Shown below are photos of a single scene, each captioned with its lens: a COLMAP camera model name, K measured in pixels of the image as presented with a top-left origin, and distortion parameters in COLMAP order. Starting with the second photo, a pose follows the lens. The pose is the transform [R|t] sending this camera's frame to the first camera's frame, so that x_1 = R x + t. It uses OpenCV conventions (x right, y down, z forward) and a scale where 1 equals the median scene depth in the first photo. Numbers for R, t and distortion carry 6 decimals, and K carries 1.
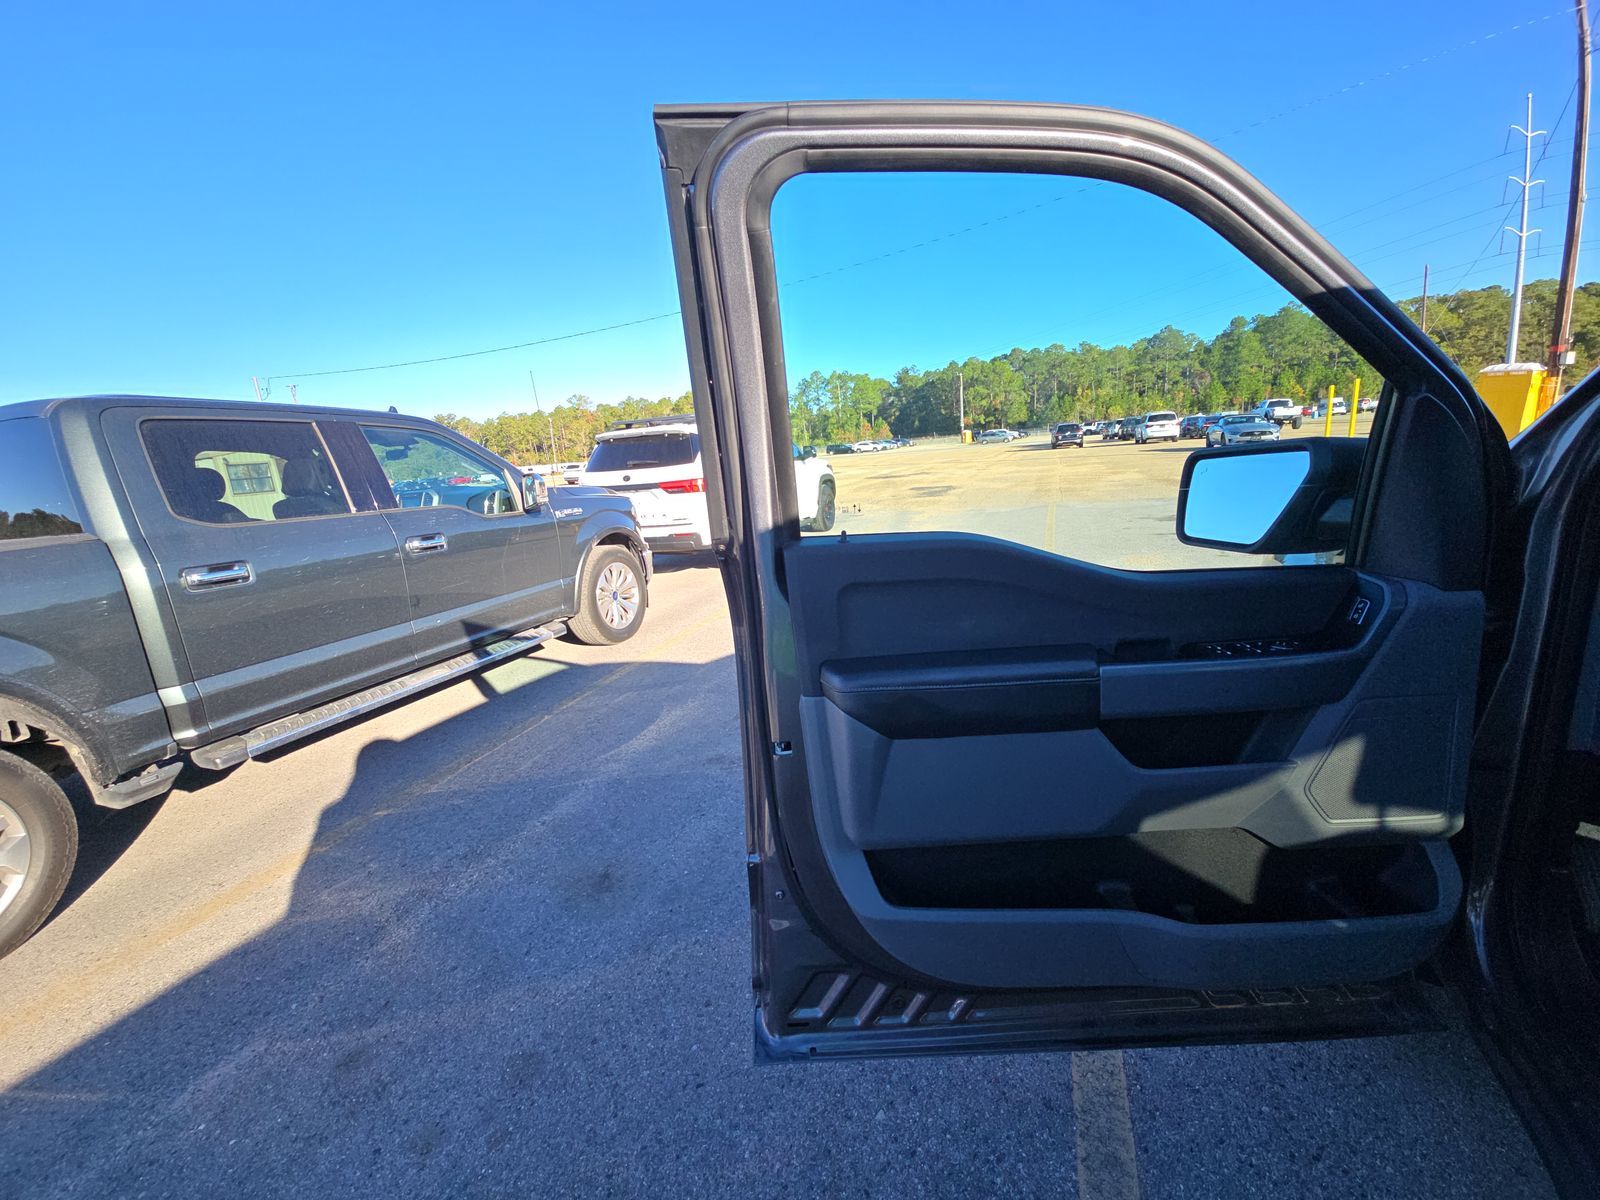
lens RADIAL K [[652.7, 0, 800.0], [0, 652.7, 600.0], [0, 0, 1]] dist [0.035752, -0.000037]
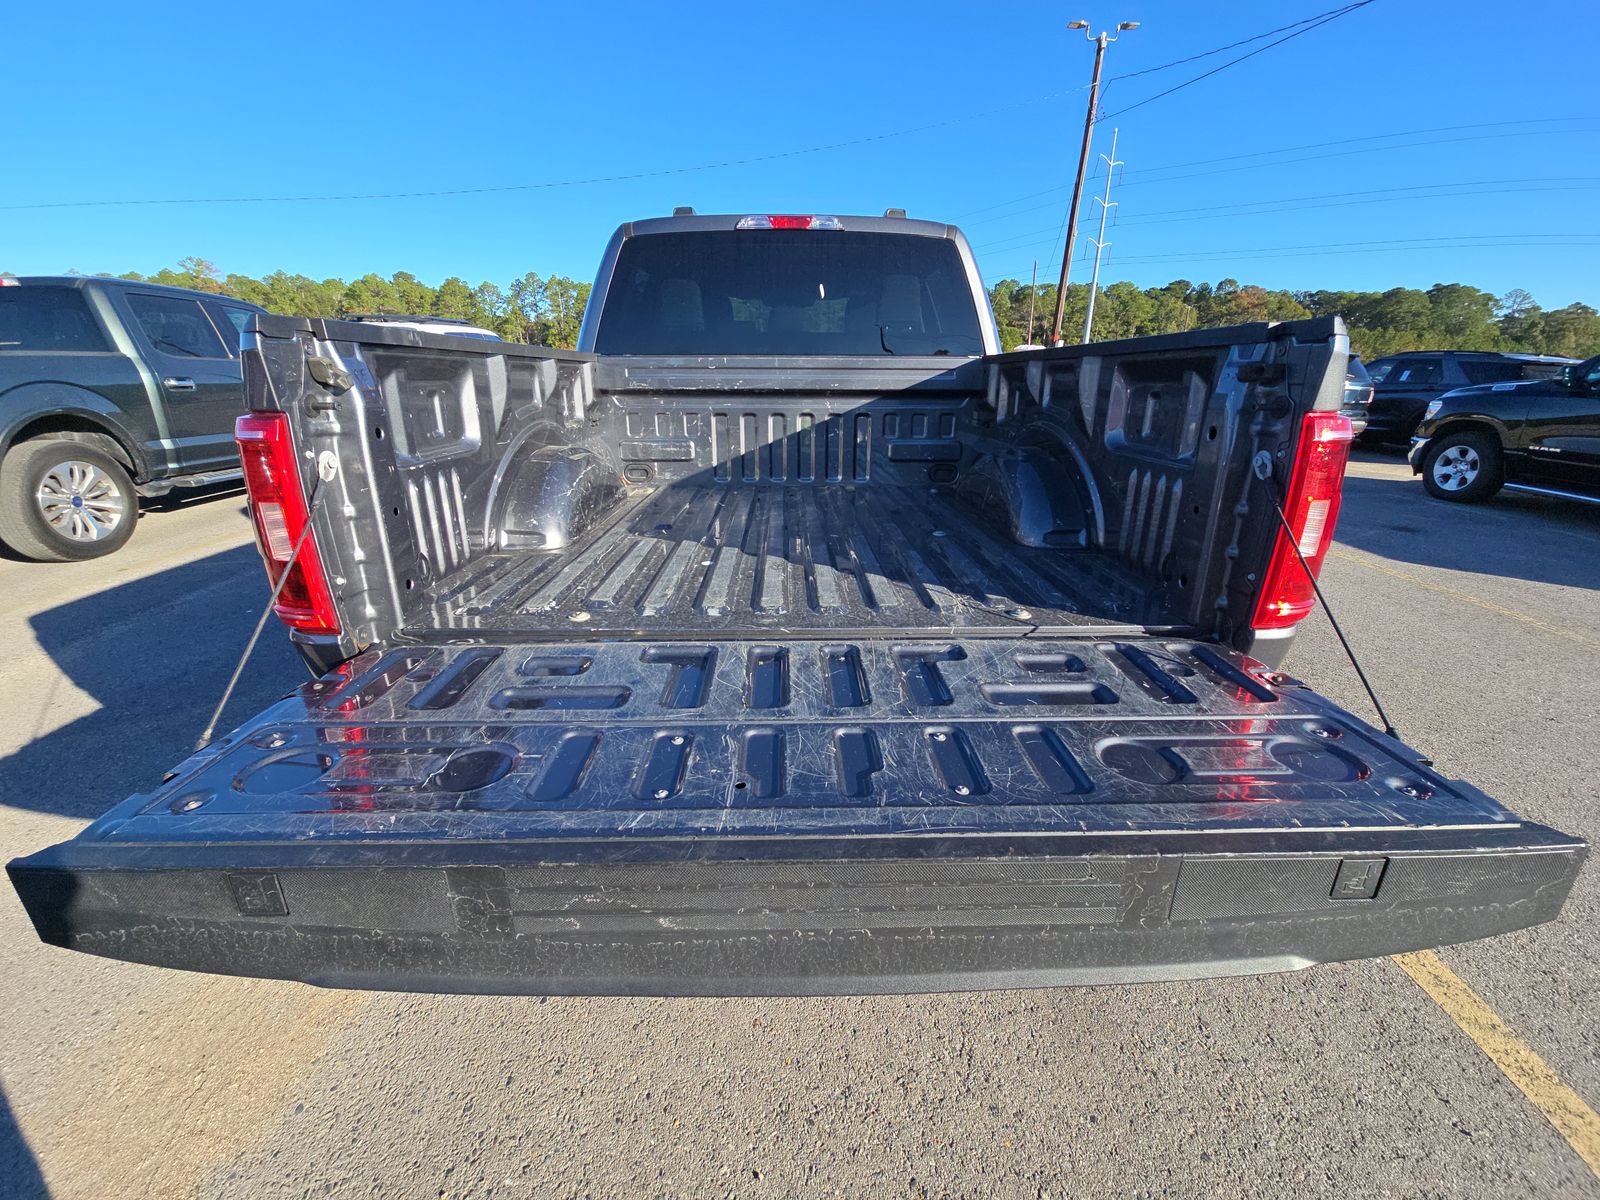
lens RADIAL K [[652.7, 0, 800.0], [0, 652.7, 600.0], [0, 0, 1]] dist [0.035752, -0.000037]
pose [[0.925379, -0.053165, 0.375297, 0.009360], [0.012958, 0.993973, 0.108856, 0.211740], [-0.378822, -0.095870, 0.920490, -0.815691]]
